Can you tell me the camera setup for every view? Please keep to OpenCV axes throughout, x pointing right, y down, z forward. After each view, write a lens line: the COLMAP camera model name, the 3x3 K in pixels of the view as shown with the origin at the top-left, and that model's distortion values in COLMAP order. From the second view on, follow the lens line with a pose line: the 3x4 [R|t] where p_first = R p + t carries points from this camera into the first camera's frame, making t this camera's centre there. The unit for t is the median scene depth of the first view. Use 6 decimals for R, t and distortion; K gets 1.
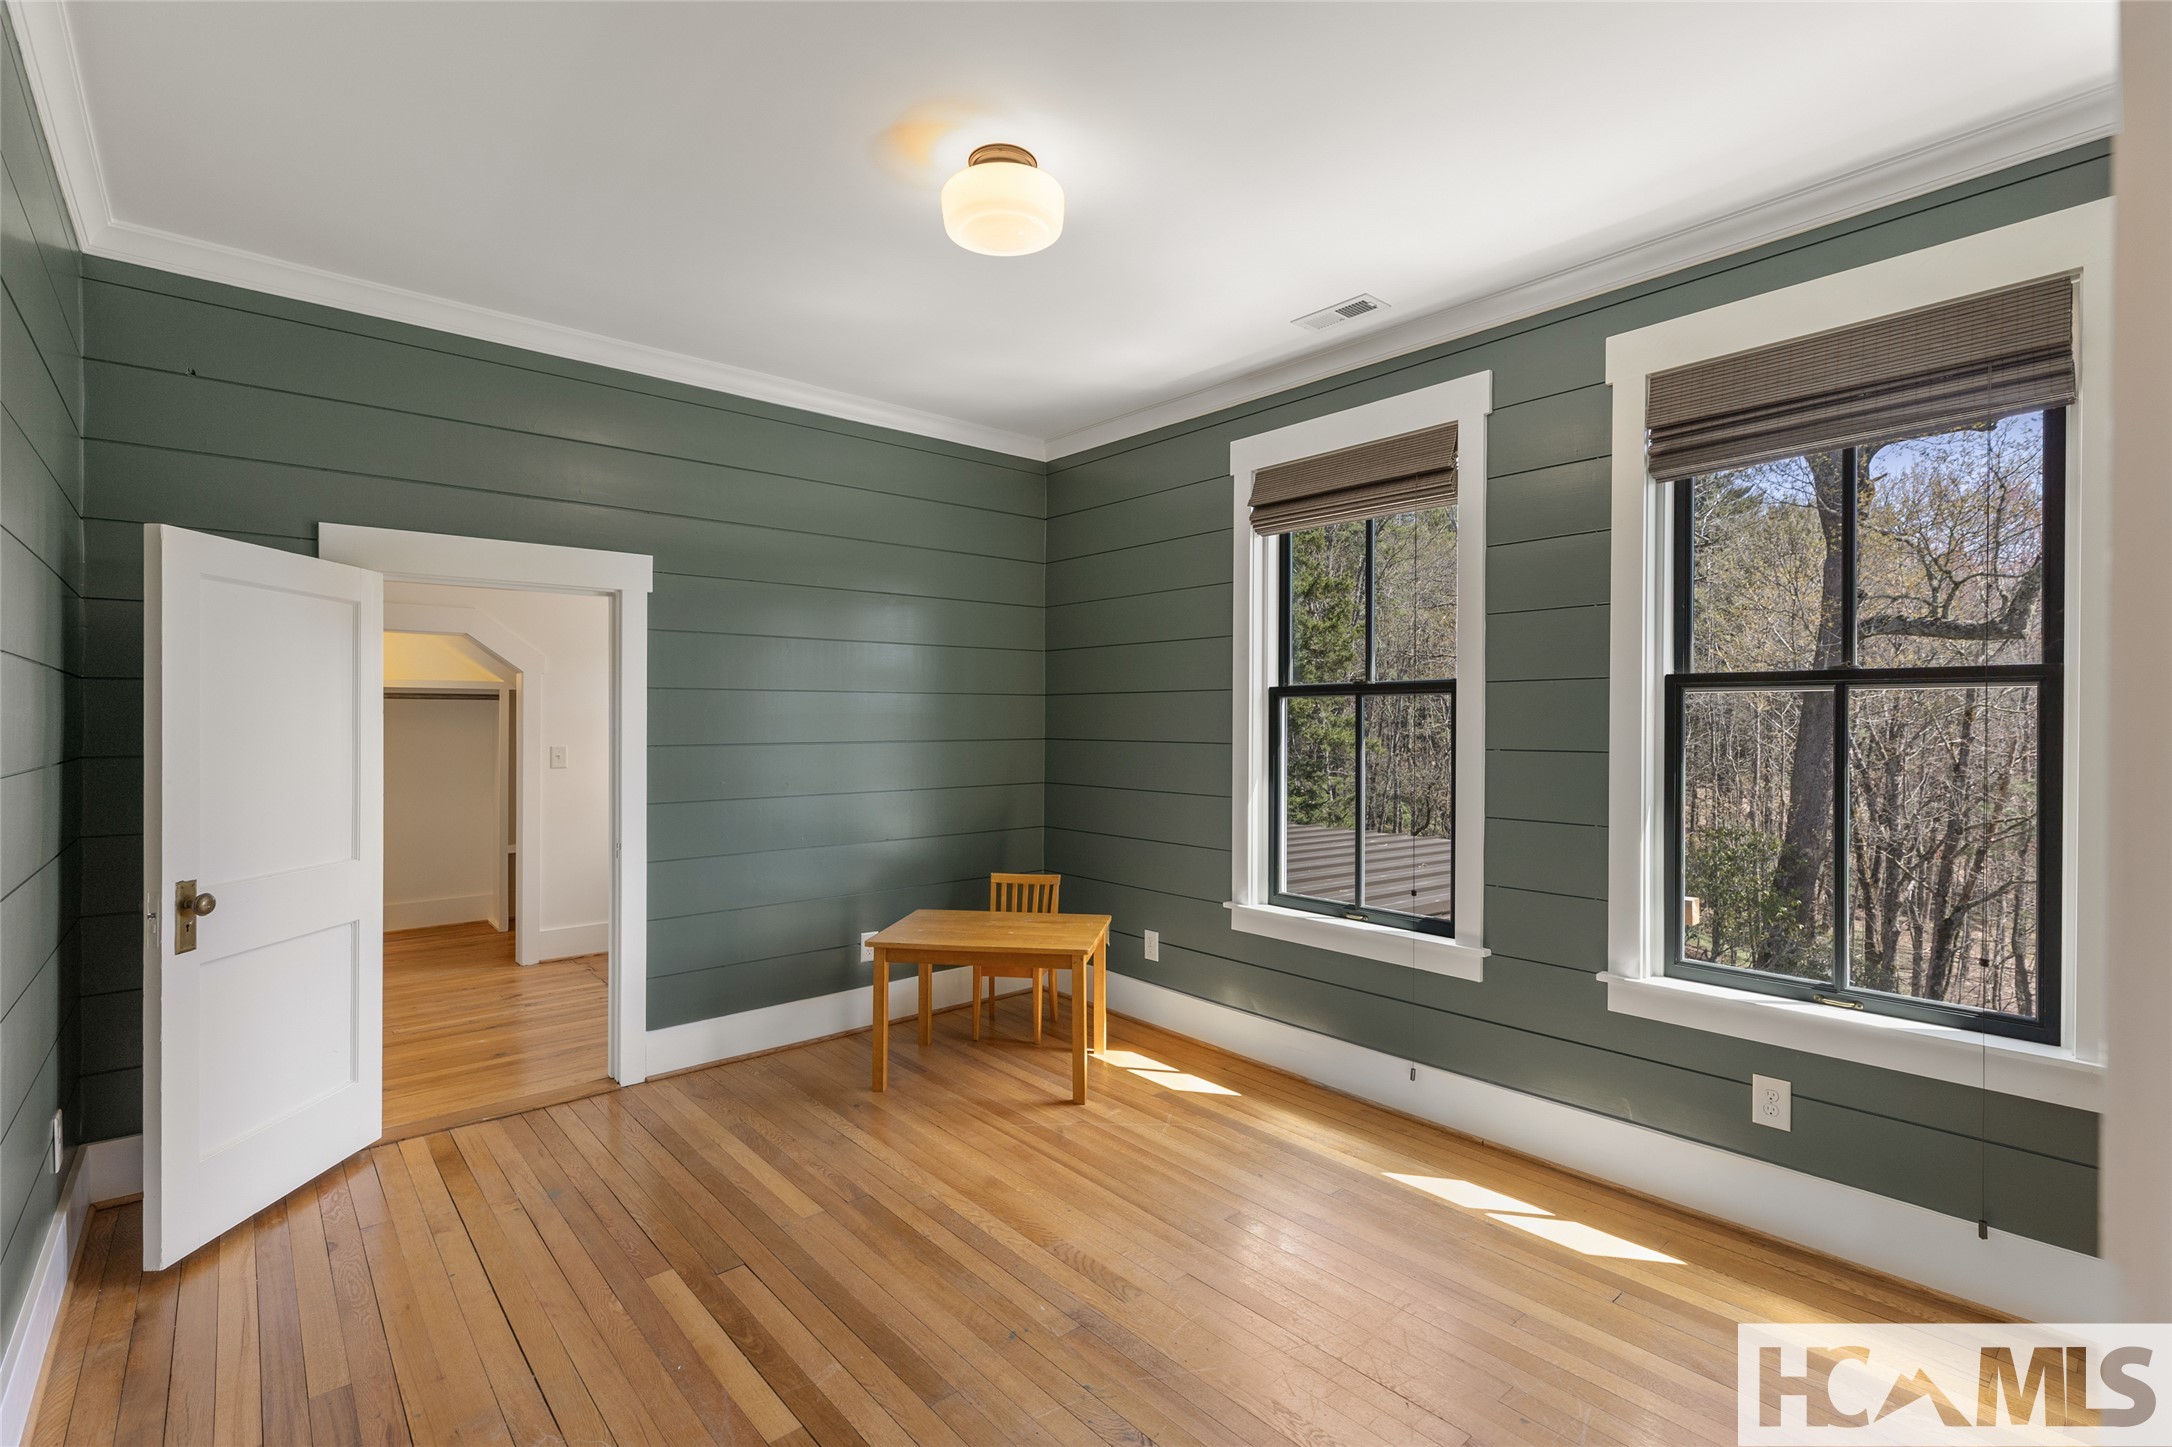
lens RADIAL K [[992.1, 0, 1085.3], [0, 992.1, 725.8], [0, 0, 1]] dist [0.006034, -0.000616]
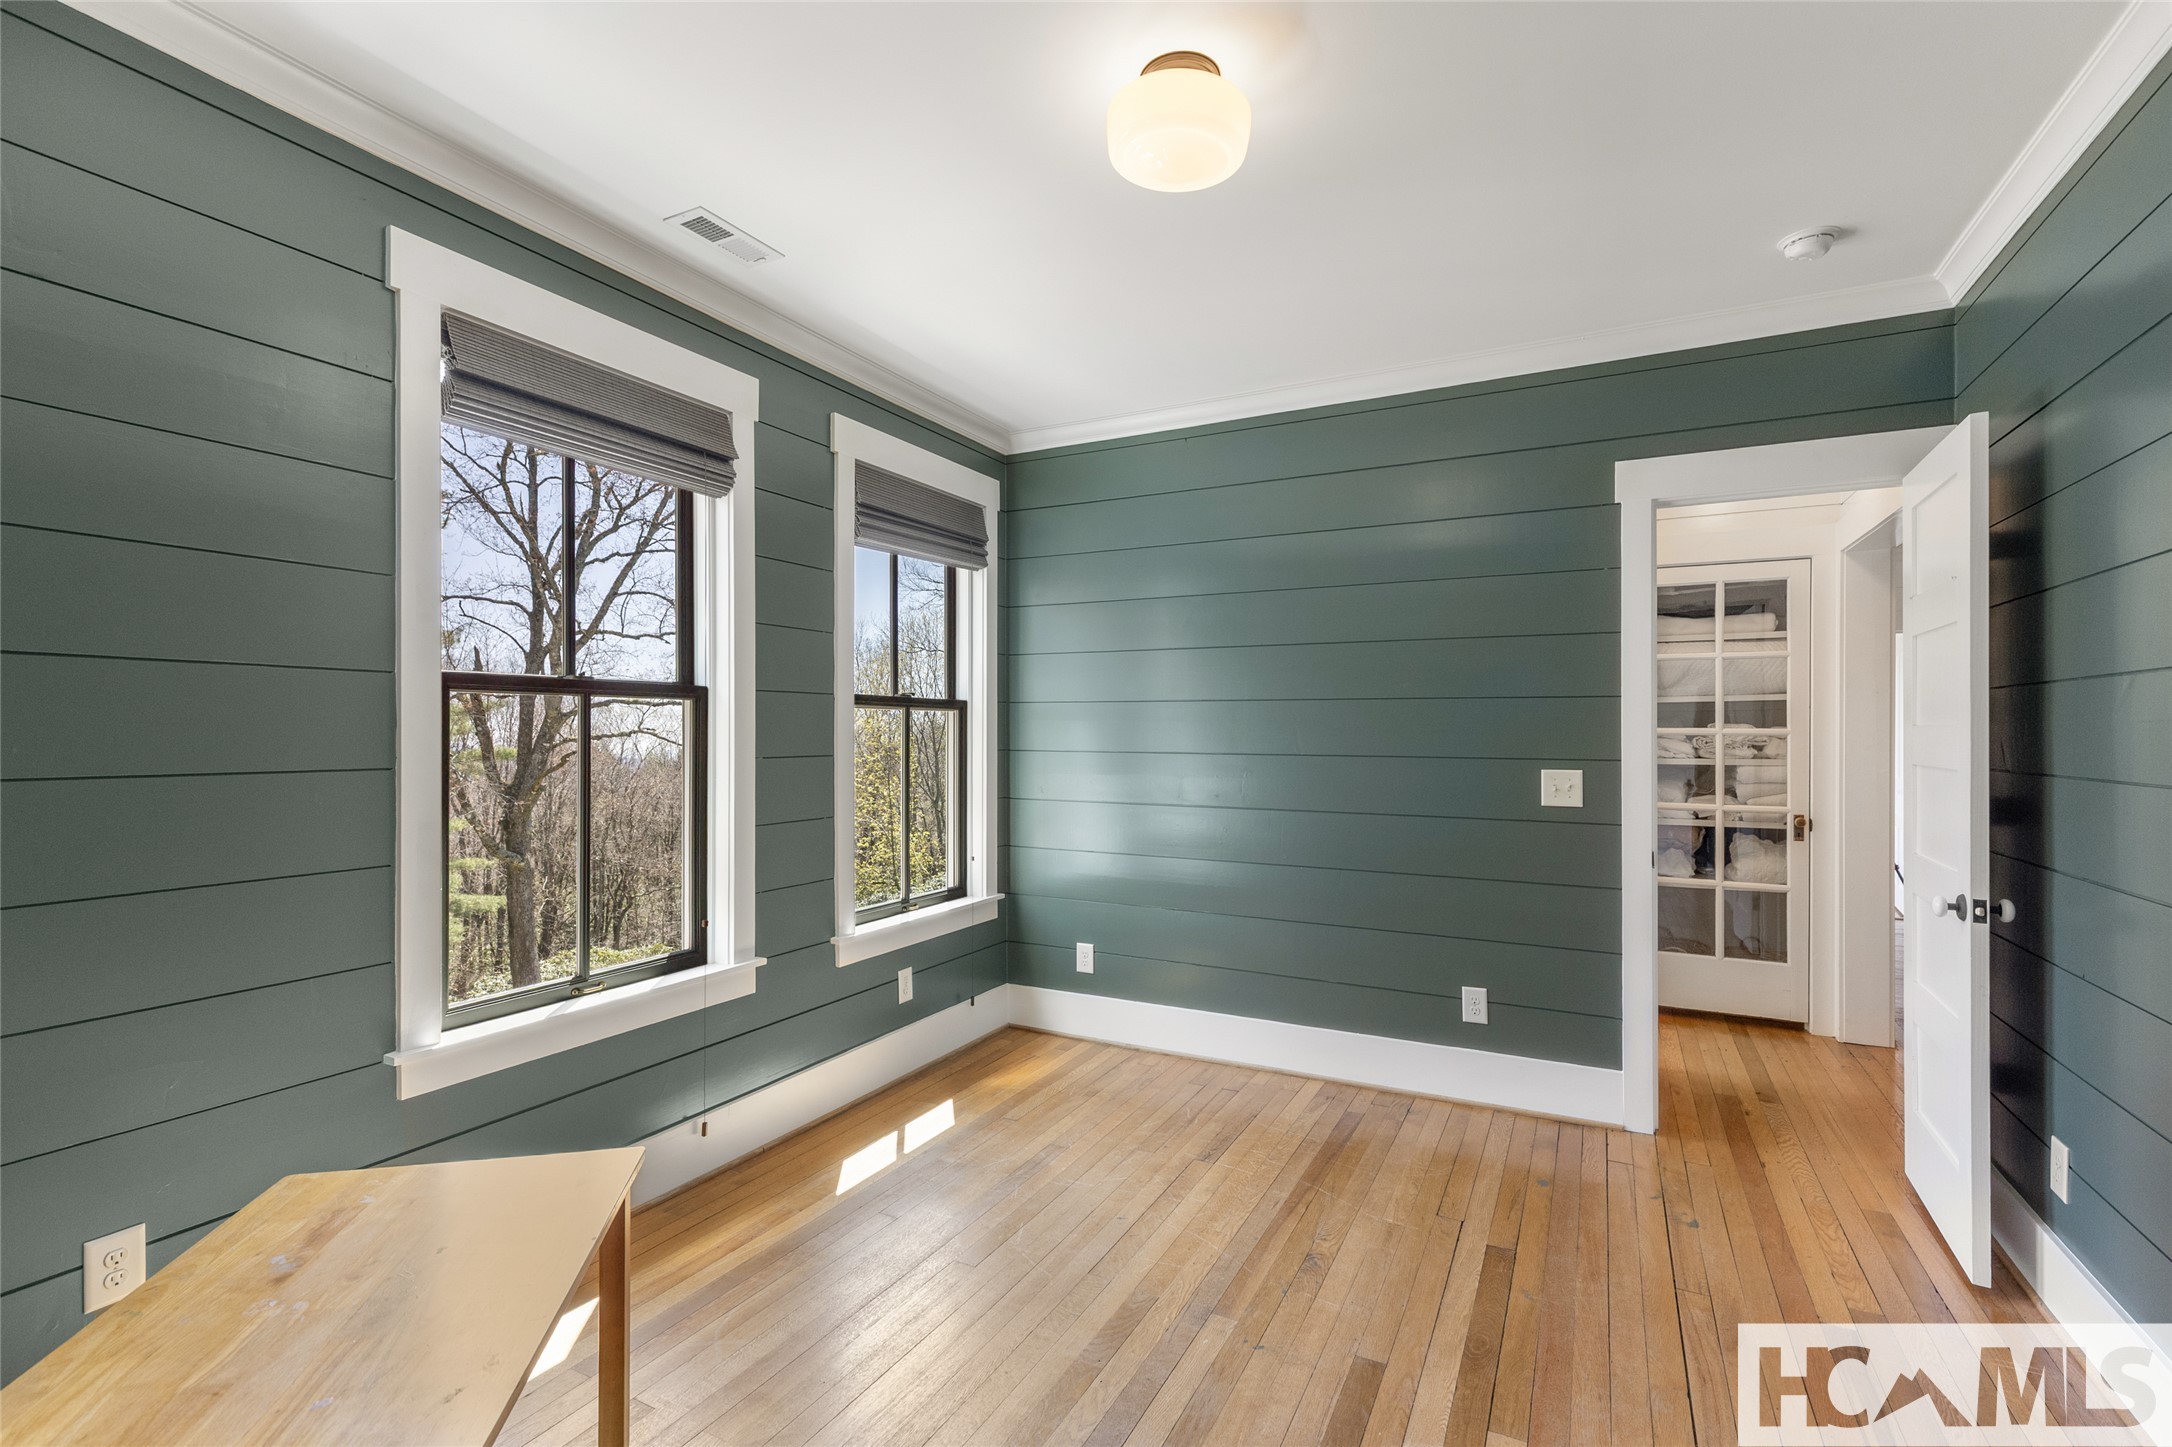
lens RADIAL K [[992.1, 0, 1097.6], [0, 992.1, 718.1], [0, 0, 1]] dist [0.006034, -0.000616]
pose [[-0.380430, 0.003614, 0.924803, -0.673433], [-0.005993, 0.999962, -0.006373, -0.011887], [-0.924790, -0.007967, -0.380394, 1.098976]]
